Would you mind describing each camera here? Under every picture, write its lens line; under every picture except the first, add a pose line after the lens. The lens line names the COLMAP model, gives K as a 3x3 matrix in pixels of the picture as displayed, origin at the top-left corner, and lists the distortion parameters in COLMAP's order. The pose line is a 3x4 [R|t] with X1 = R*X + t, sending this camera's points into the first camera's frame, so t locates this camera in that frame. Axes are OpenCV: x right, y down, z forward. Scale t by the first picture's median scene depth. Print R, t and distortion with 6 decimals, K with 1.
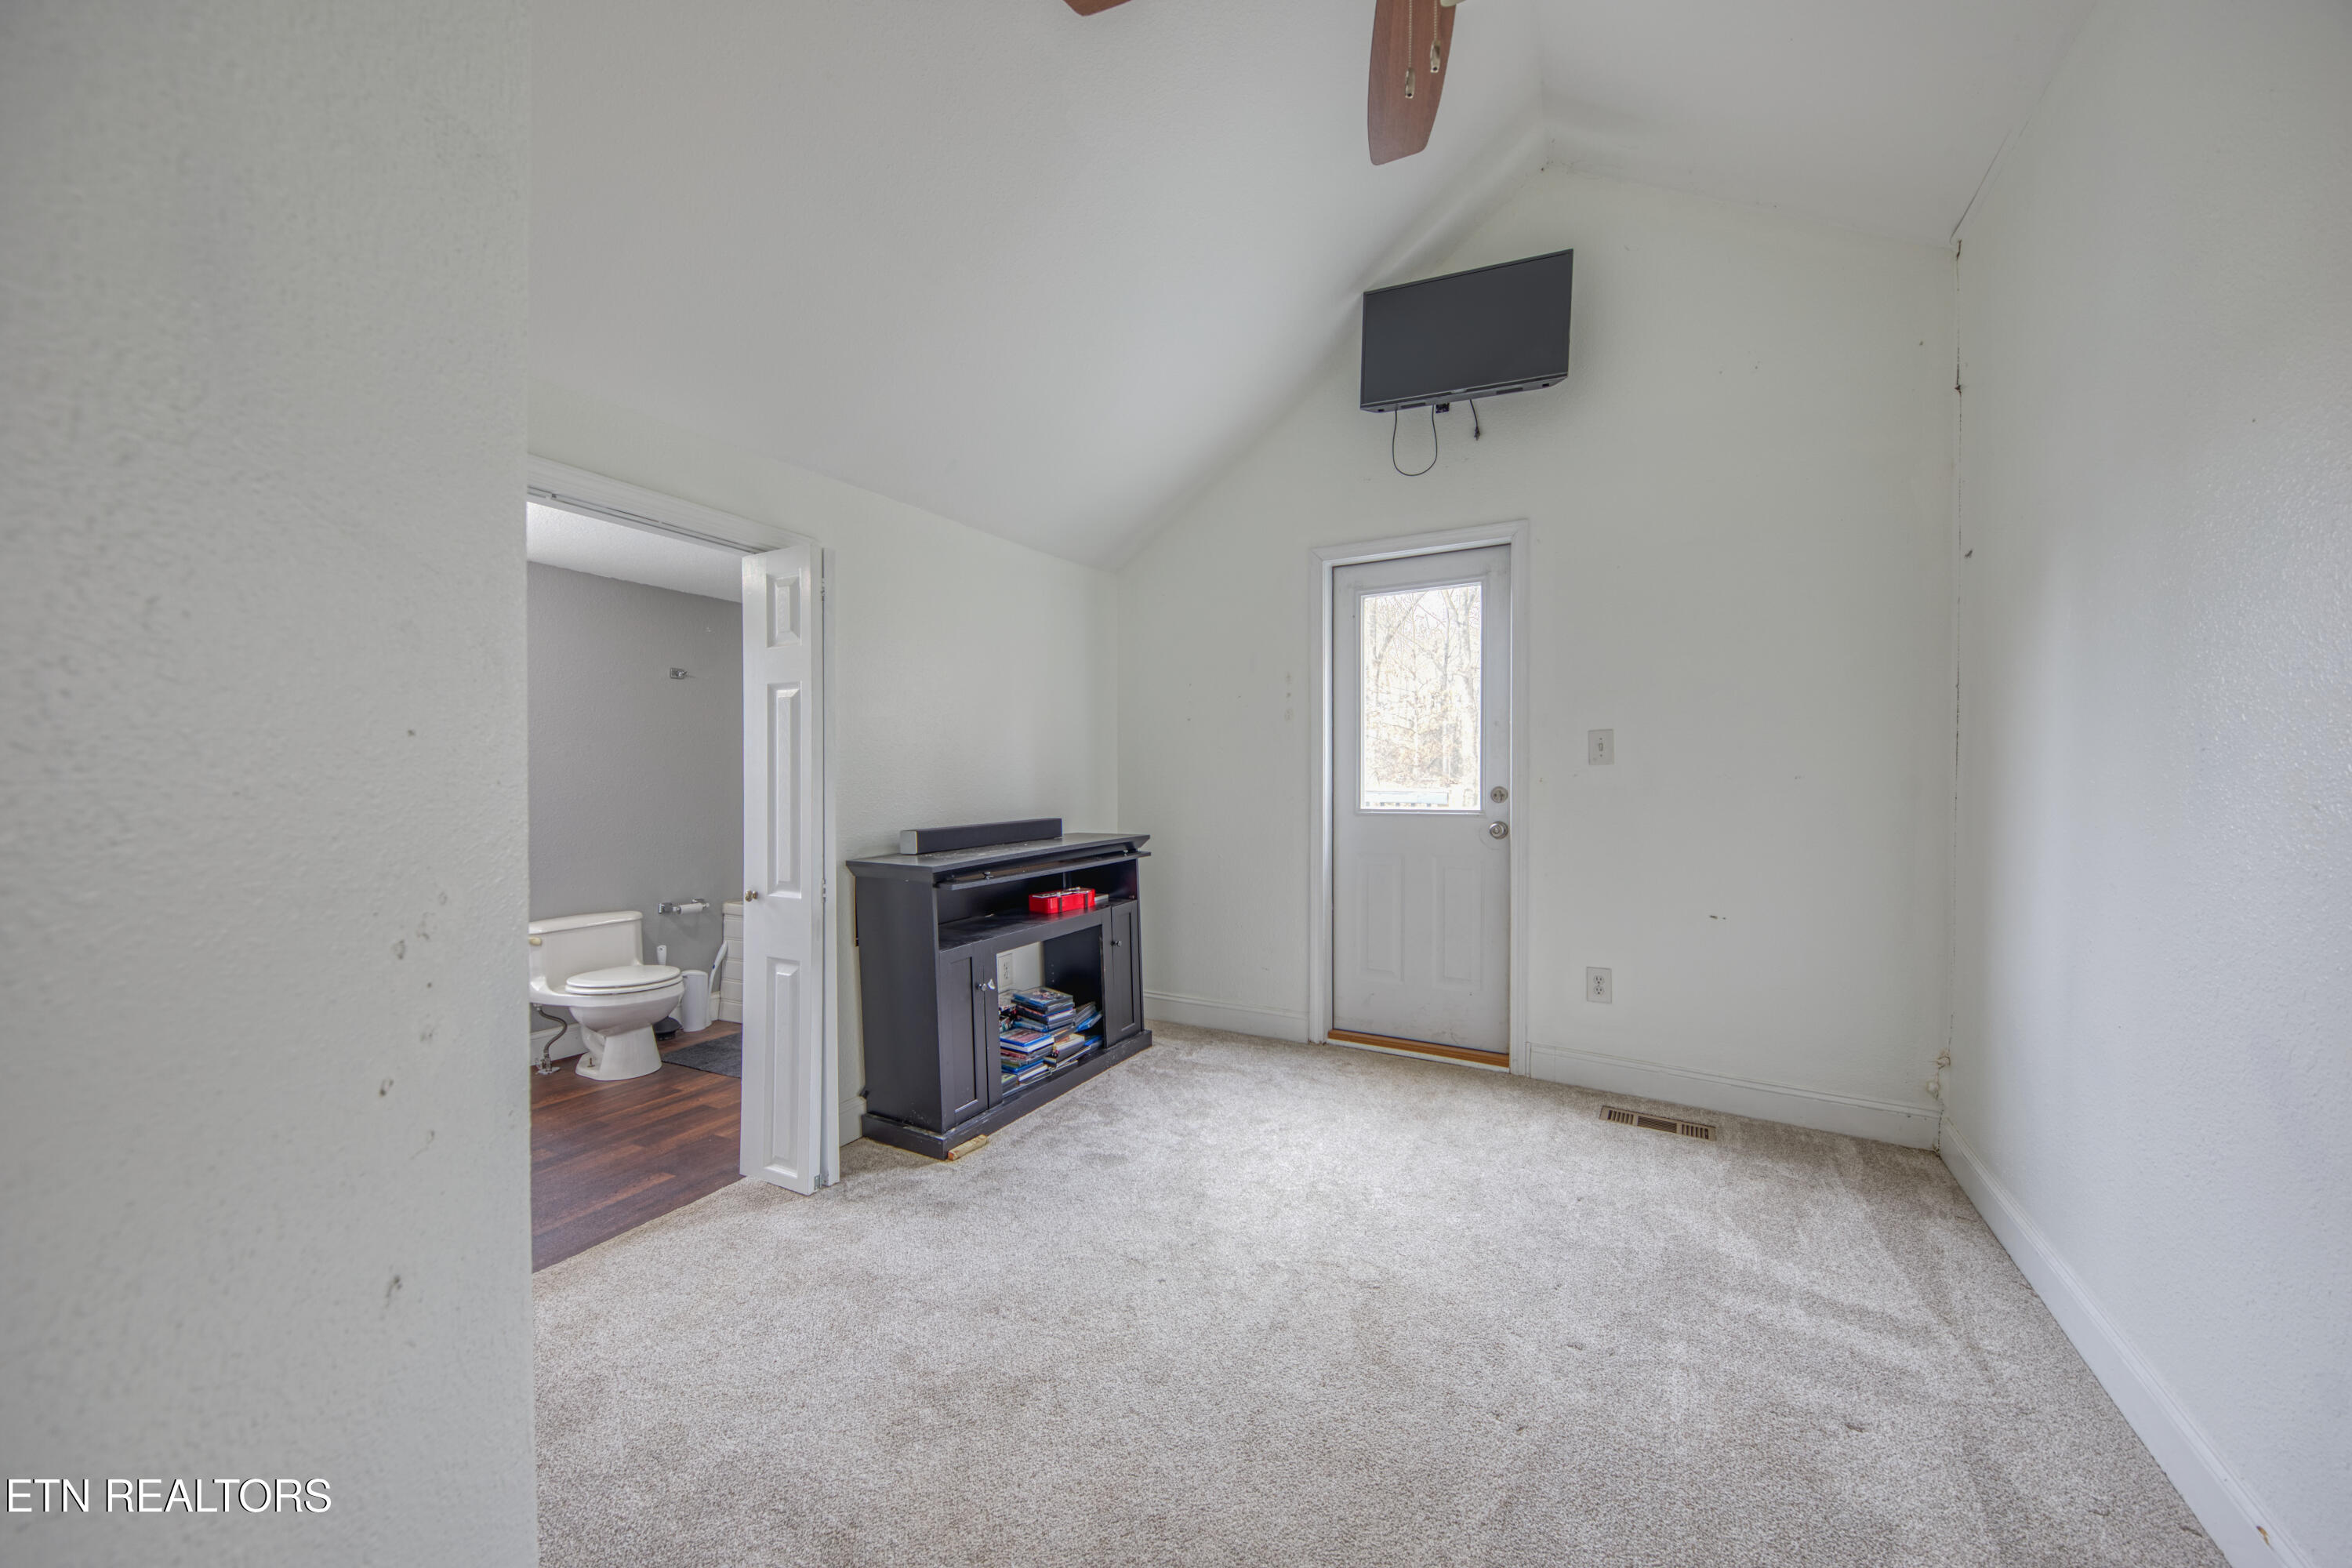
lens RADIAL K [[871.7, 0, 1178.4], [0, 871.7, 790.3], [0, 0, 1]] dist [0.001230, 0.000018]
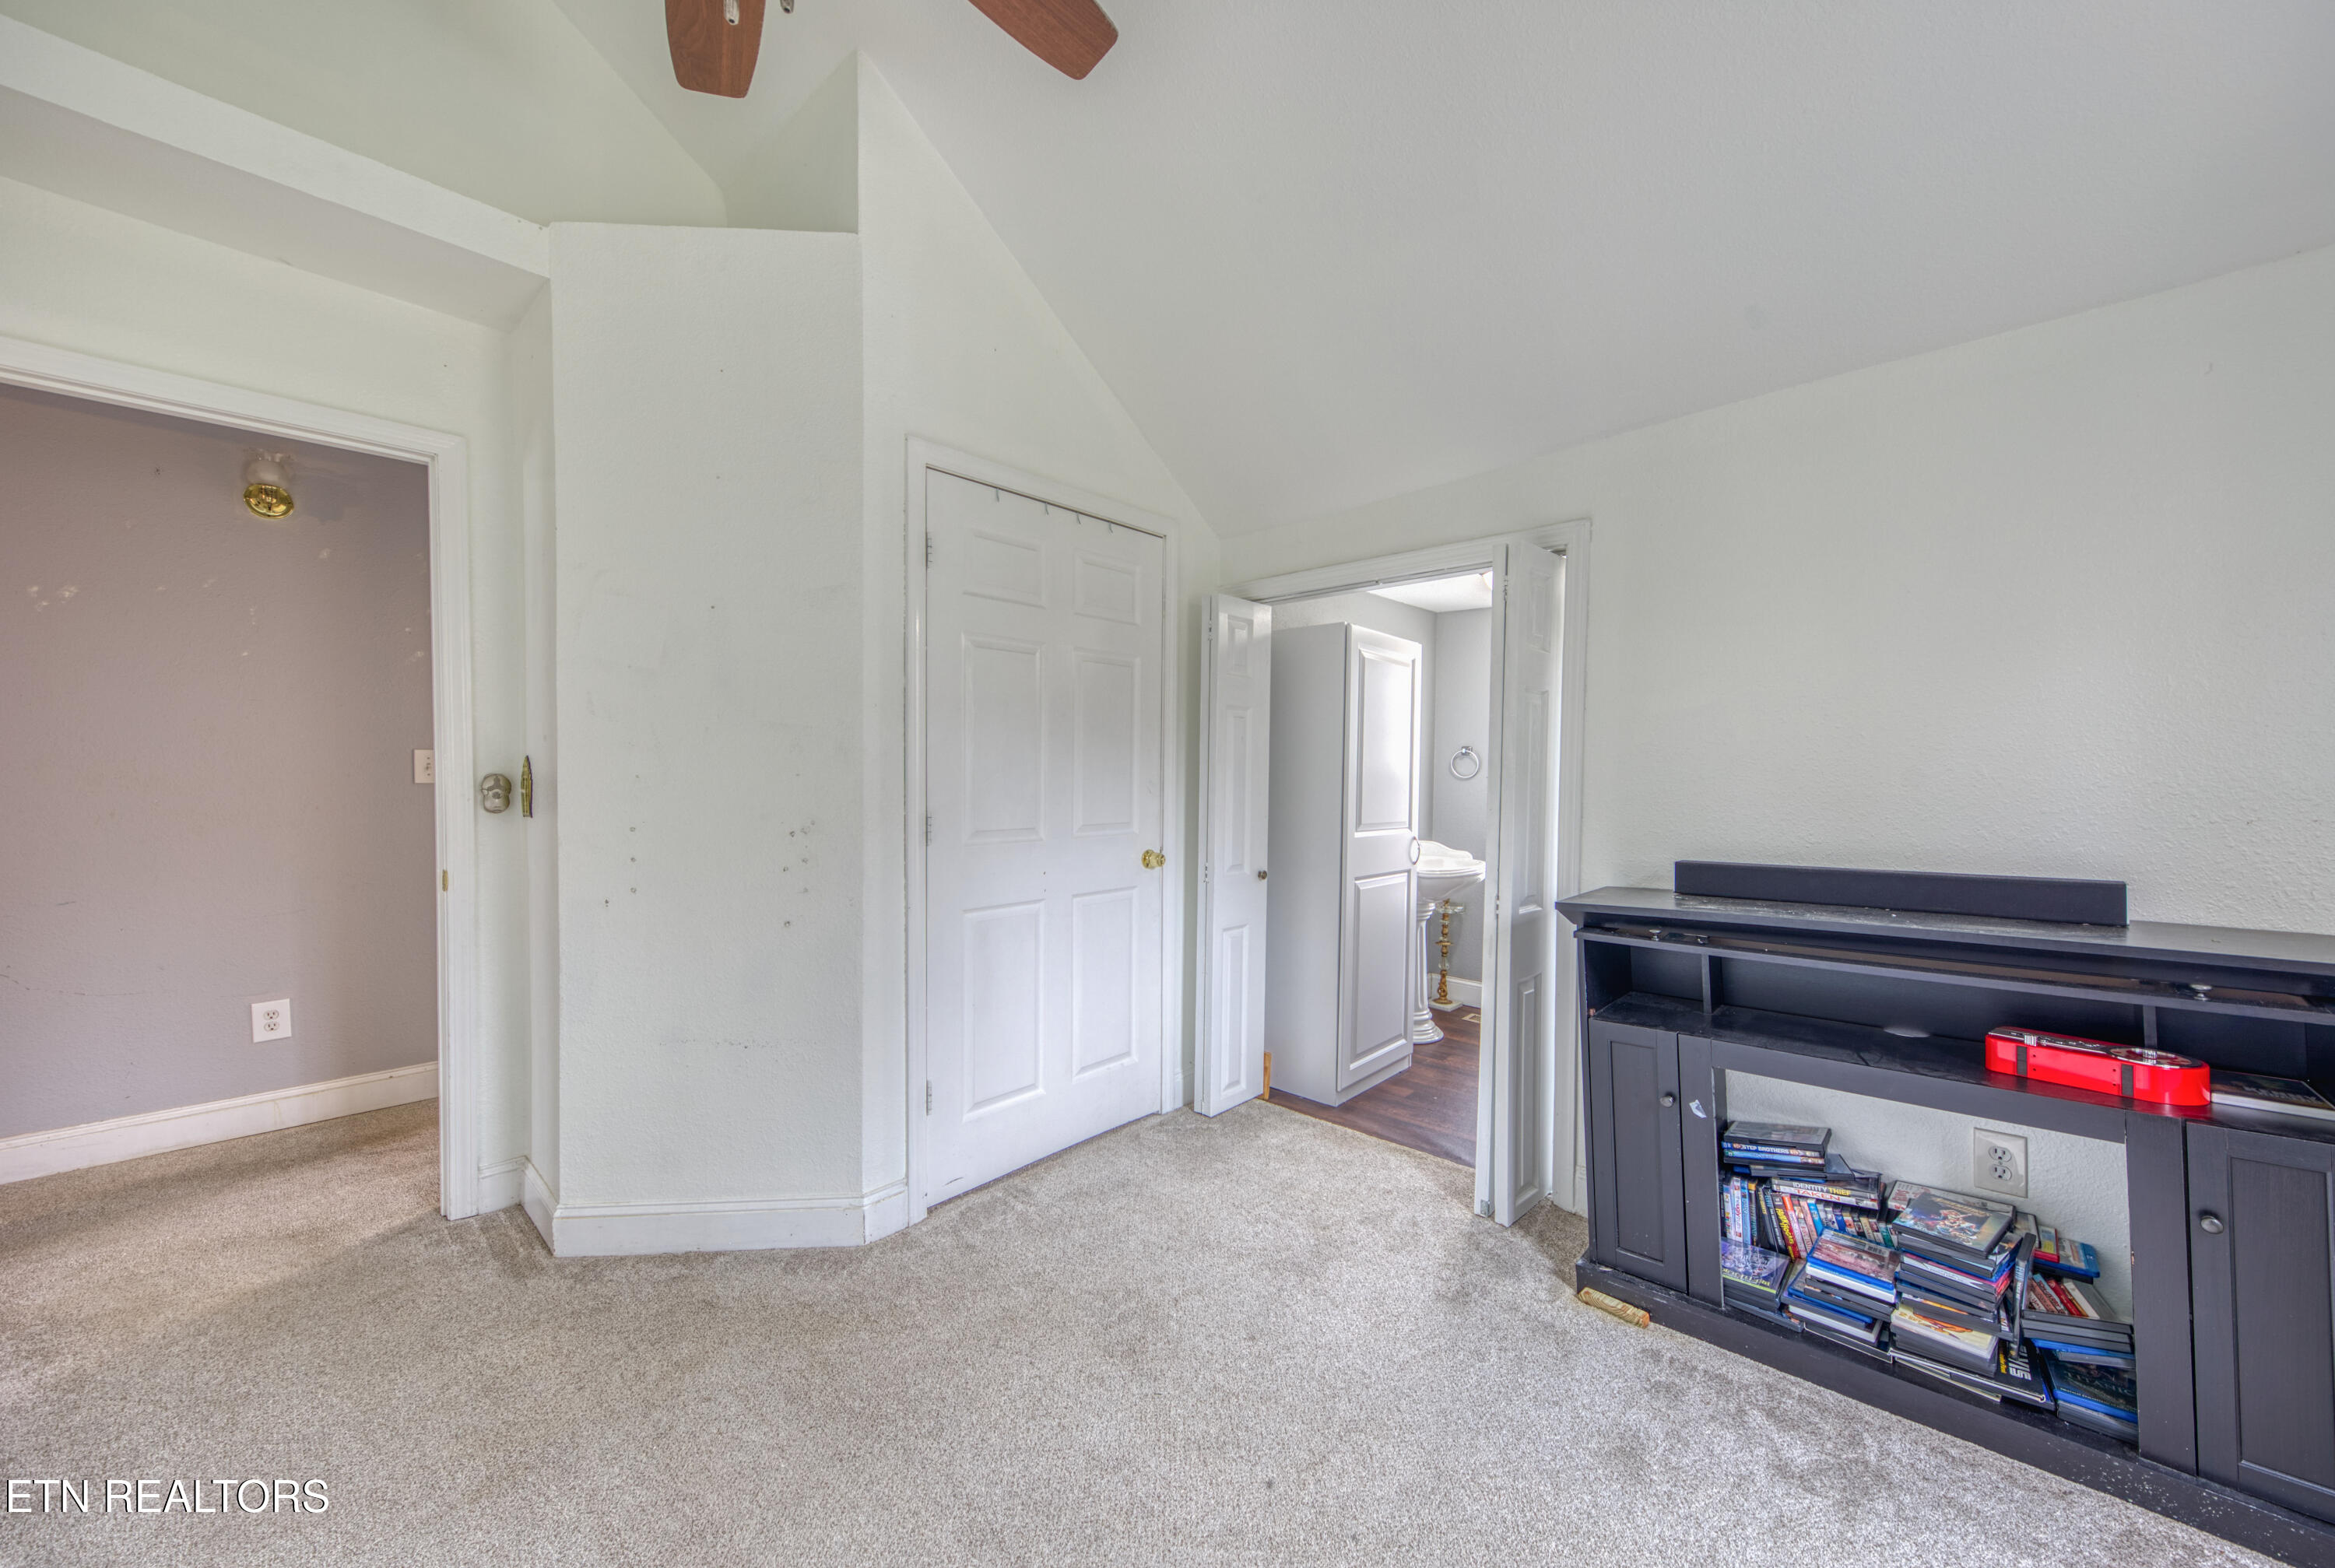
lens RADIAL K [[815.1, 0, 1185.7], [0, 815.1, 784.2], [0, 0, 1]] dist [-0.000522, -0.000758]
pose [[-0.238489, 0.004829, -0.971133, 0.331967], [-0.016477, 0.999824, 0.009018, -0.012602], [0.971005, 0.018152, -0.238368, 0.552144]]
